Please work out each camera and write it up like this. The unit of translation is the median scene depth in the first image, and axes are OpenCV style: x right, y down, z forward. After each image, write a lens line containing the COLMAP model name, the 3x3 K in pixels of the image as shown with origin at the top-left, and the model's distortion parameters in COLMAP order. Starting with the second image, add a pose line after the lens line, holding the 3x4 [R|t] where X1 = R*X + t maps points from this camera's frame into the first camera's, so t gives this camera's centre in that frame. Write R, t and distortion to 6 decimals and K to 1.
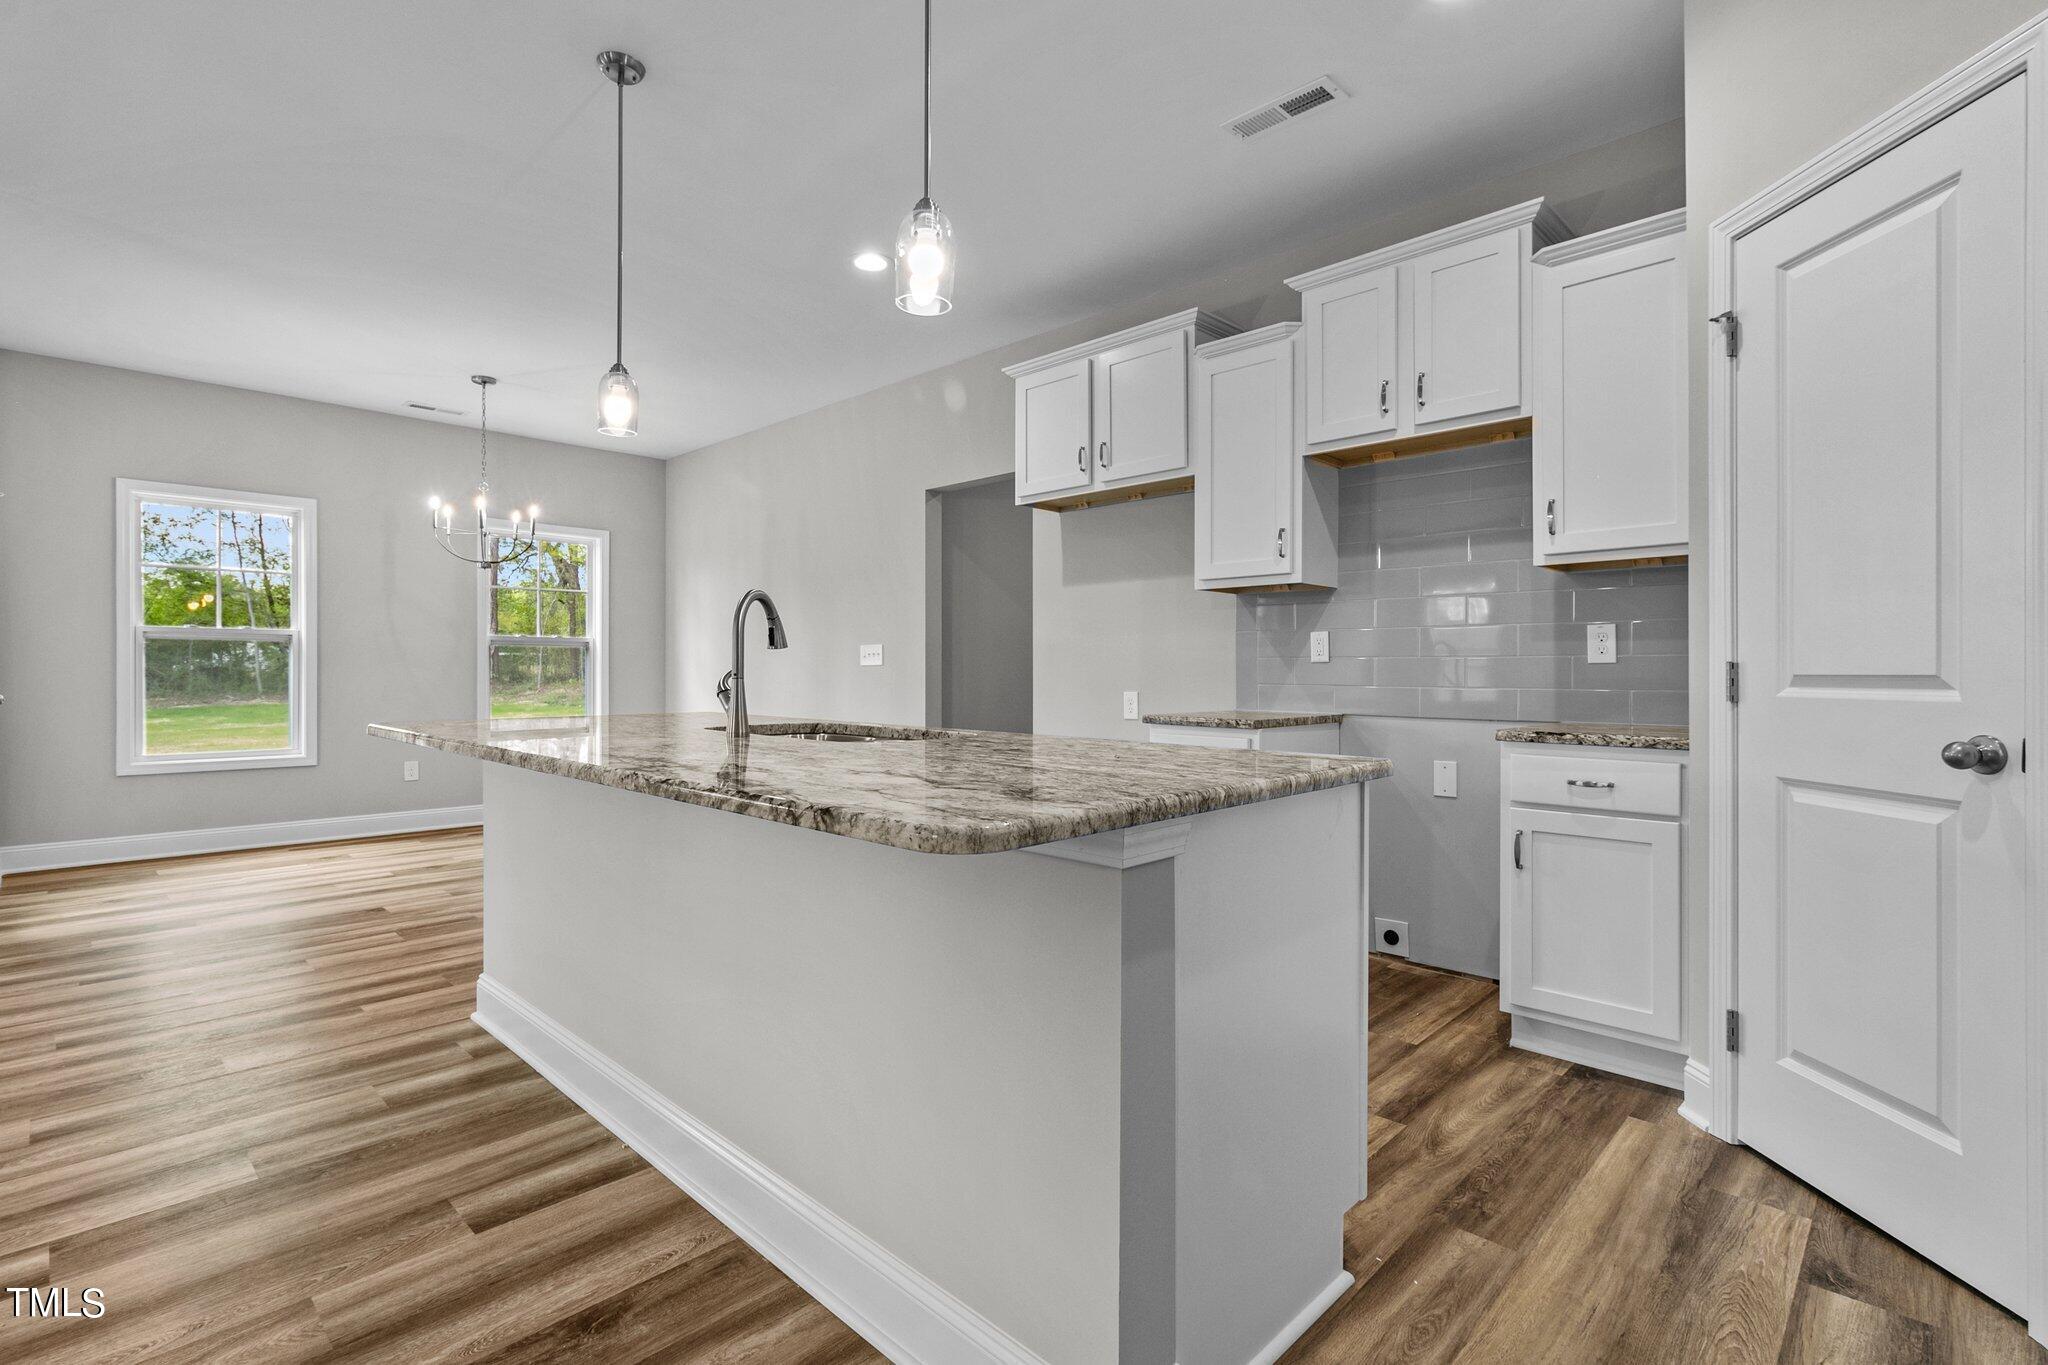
lens RADIAL K [[951.9, 0, 1022.1], [0, 951.9, 677.8], [0, 0, 1]] dist [0.004085, -0.000331]
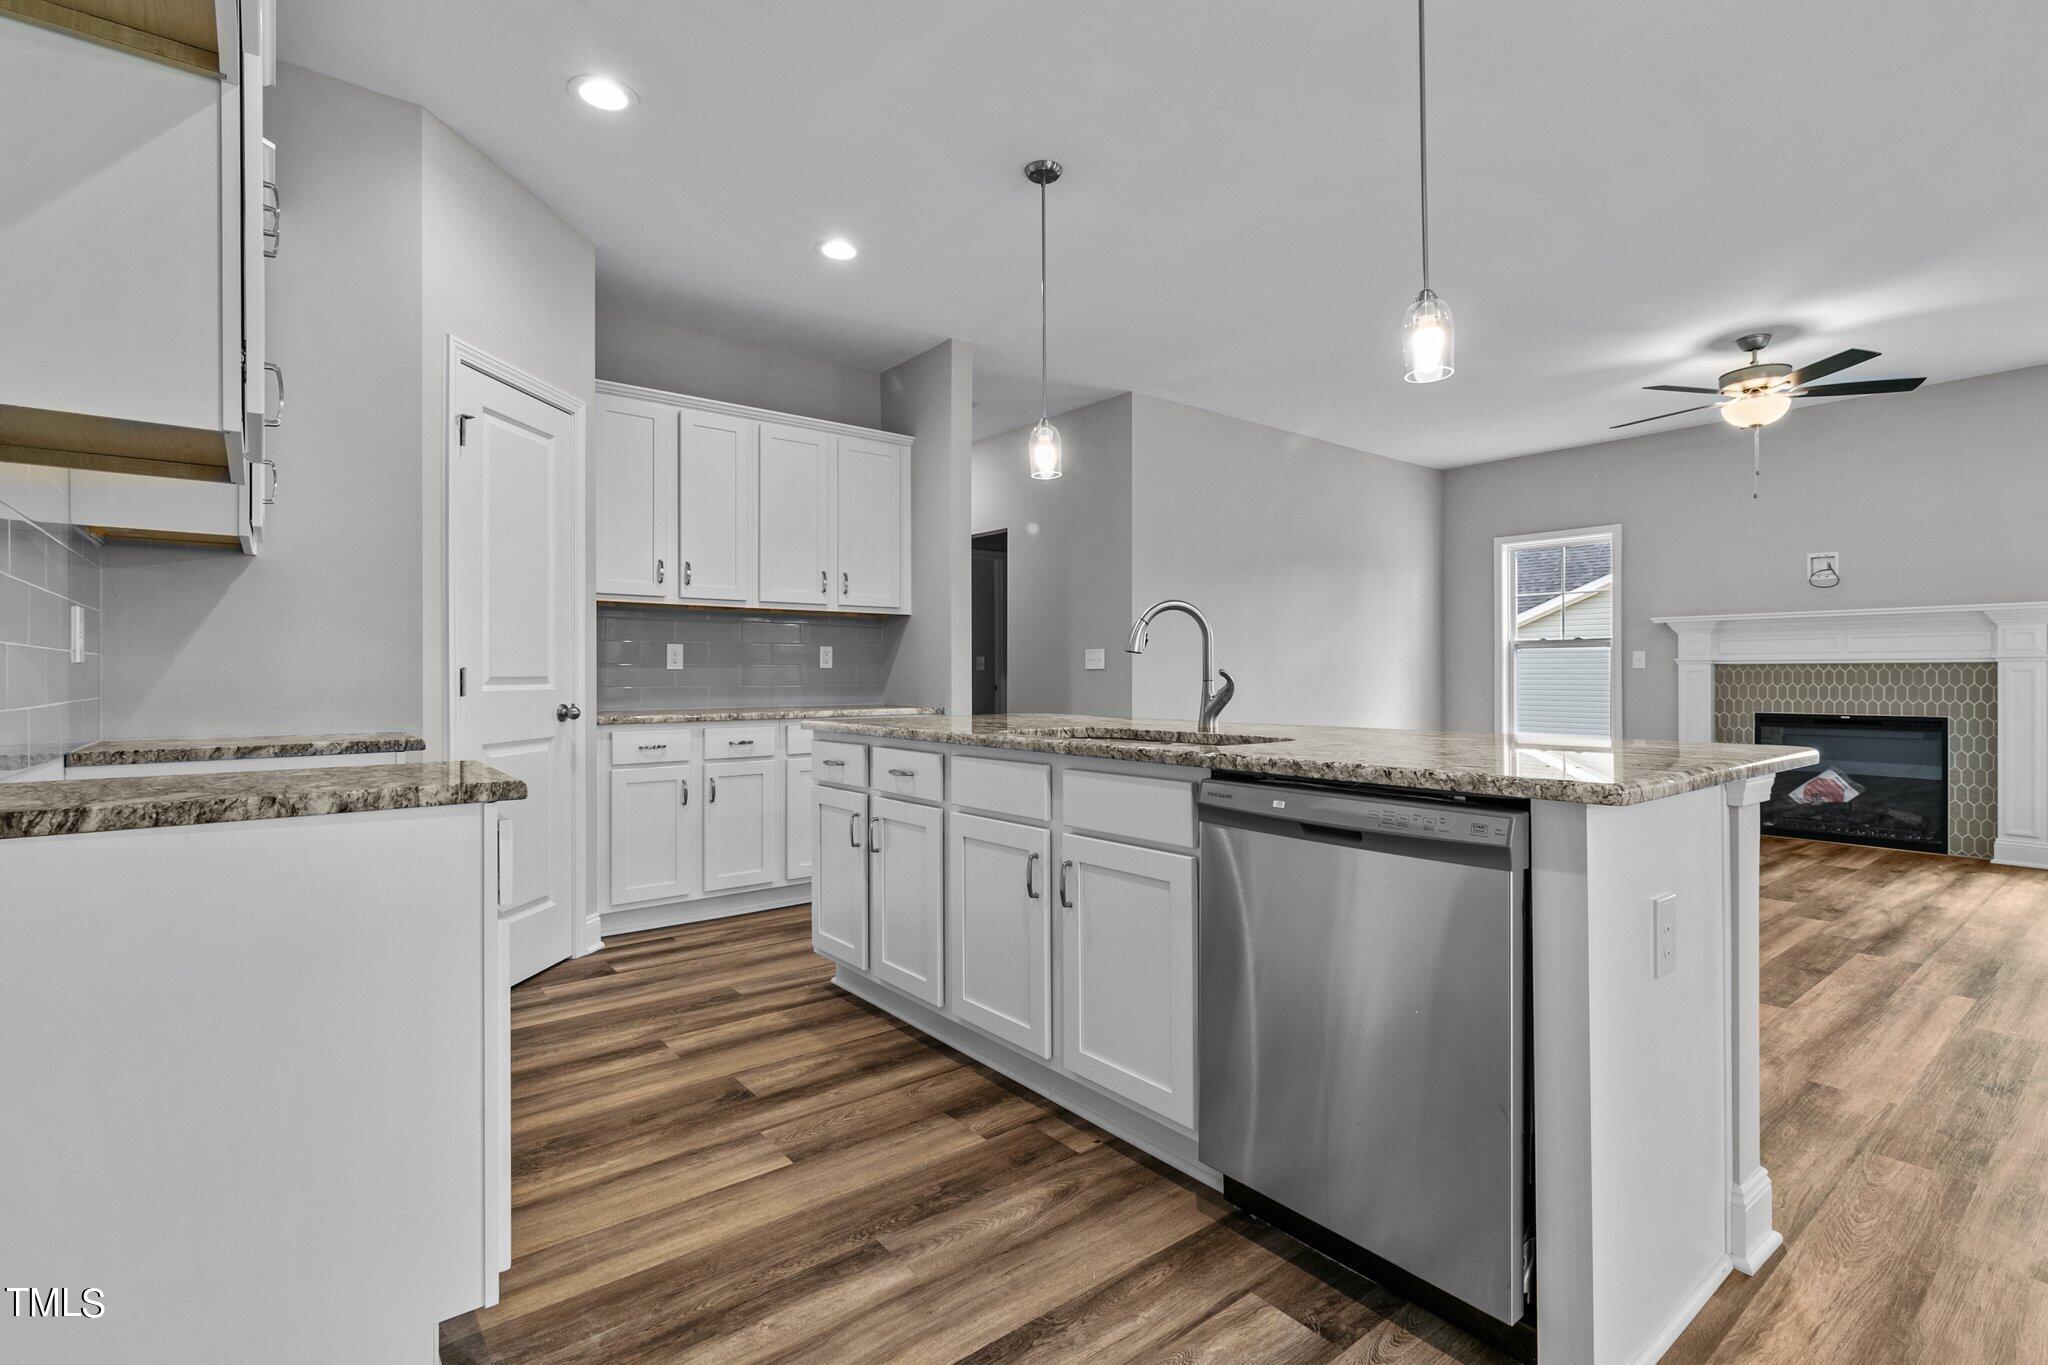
lens RADIAL K [[951.9, 0, 1019.2], [0, 951.9, 677.9], [0, 0, 1]] dist [0.004085, -0.000331]
pose [[-0.991864, 0.000697, 0.127300, -0.170982], [0.001803, 0.999962, 0.008569, -0.009435], [-0.127289, 0.008729, -0.991827, 1.685296]]
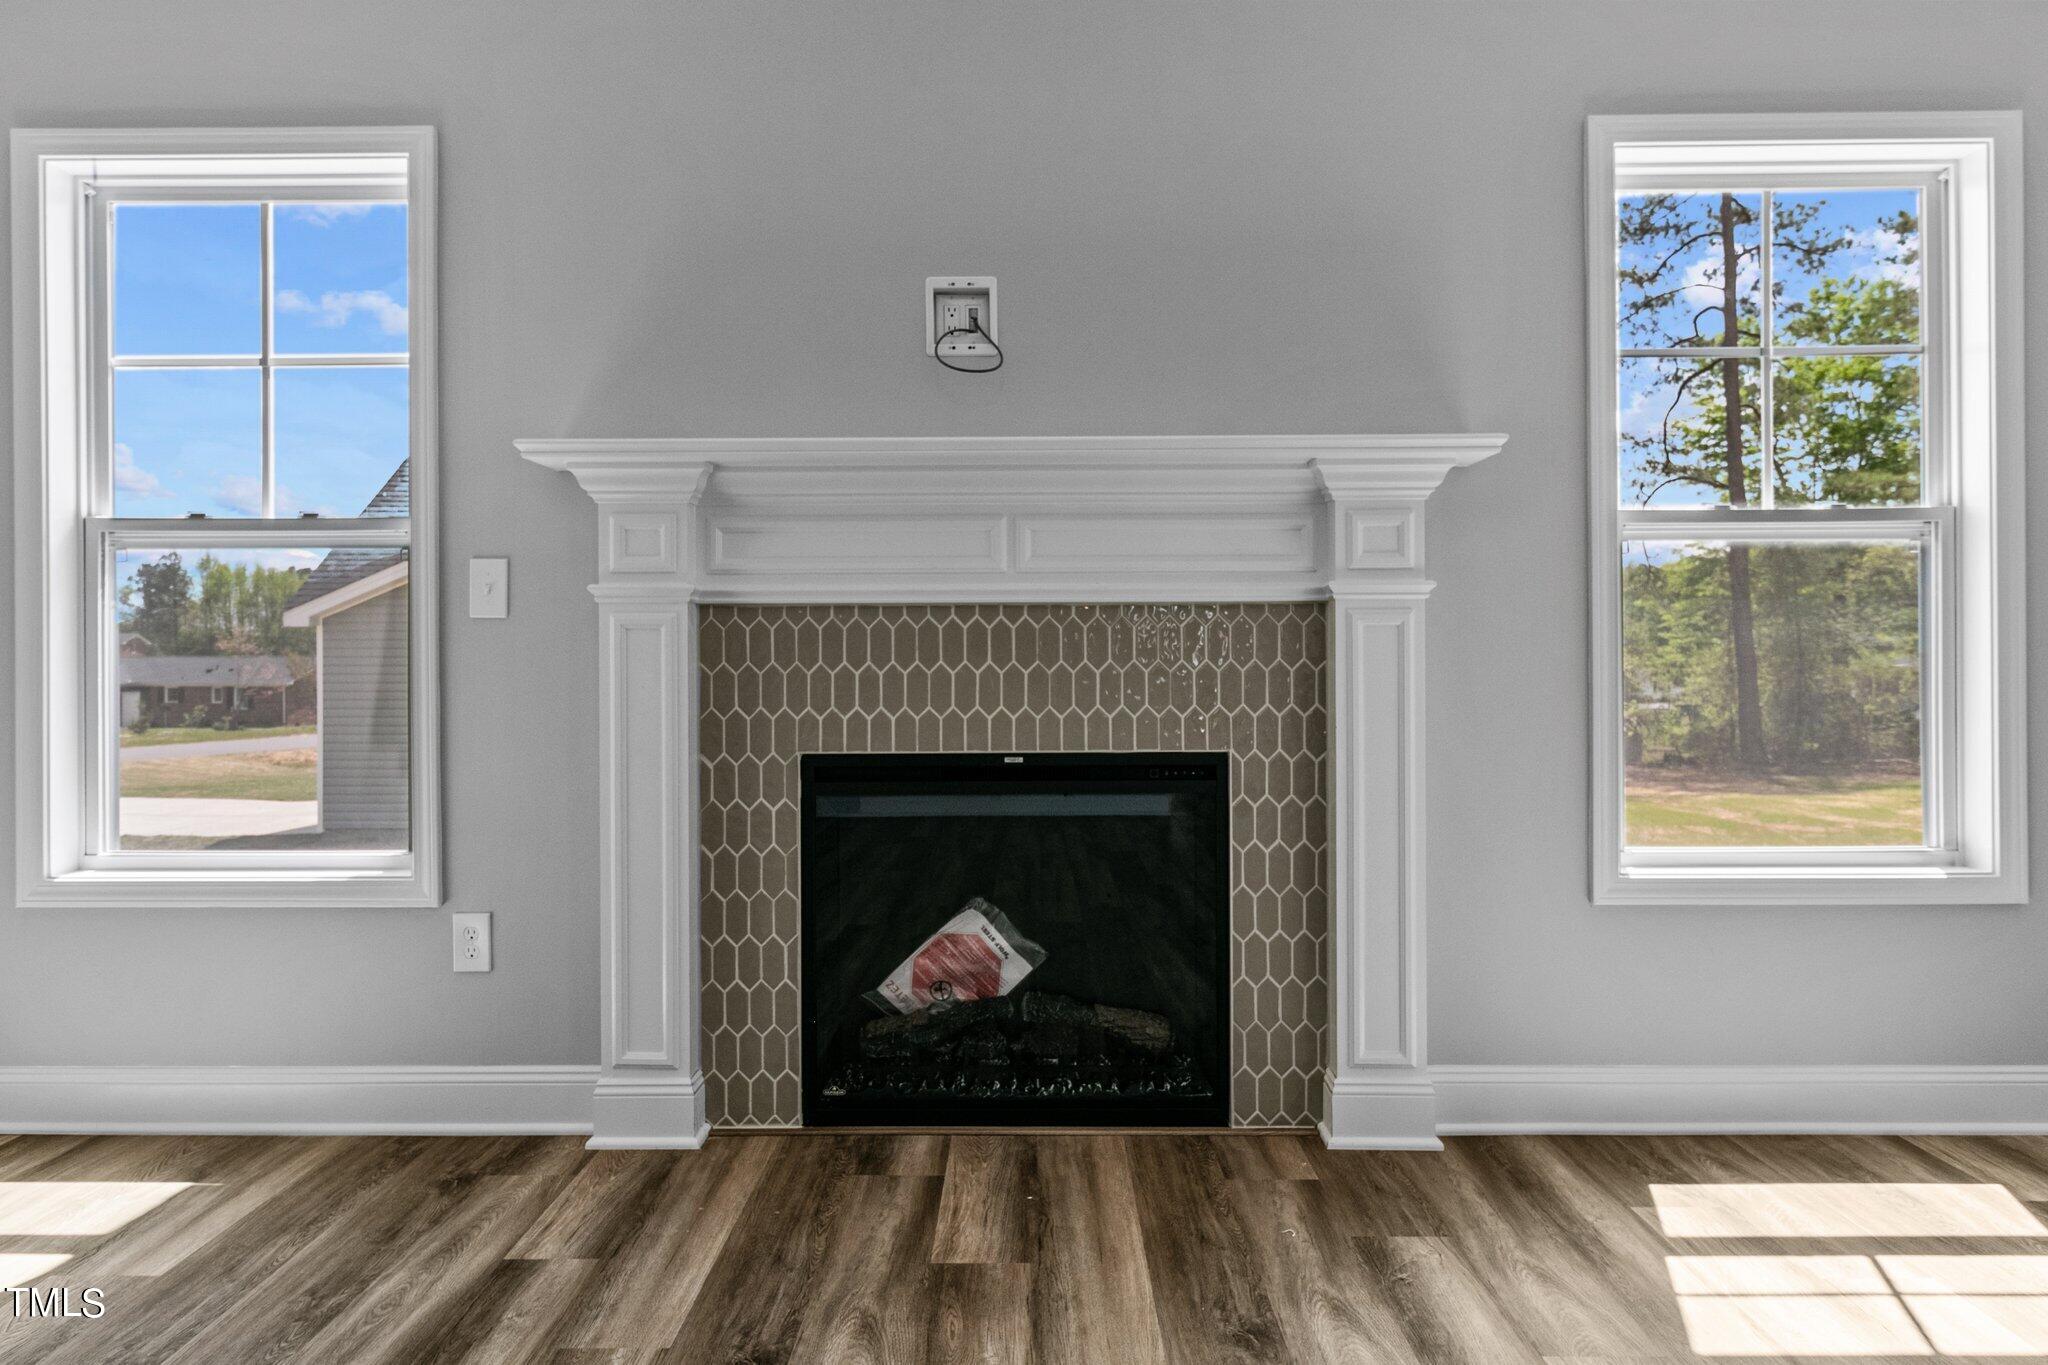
lens RADIAL K [[1268.4, 0, 1016.5], [0, 1268.4, 661.1], [0, 0, 1]] dist [0.004563, 0.001404]
pose [[-0.723499, 0.003619, -0.690316, -1.018385], [-0.000289, 0.999985, 0.005546, 0.017304], [0.690326, 0.004212, -0.723487, 0.115945]]
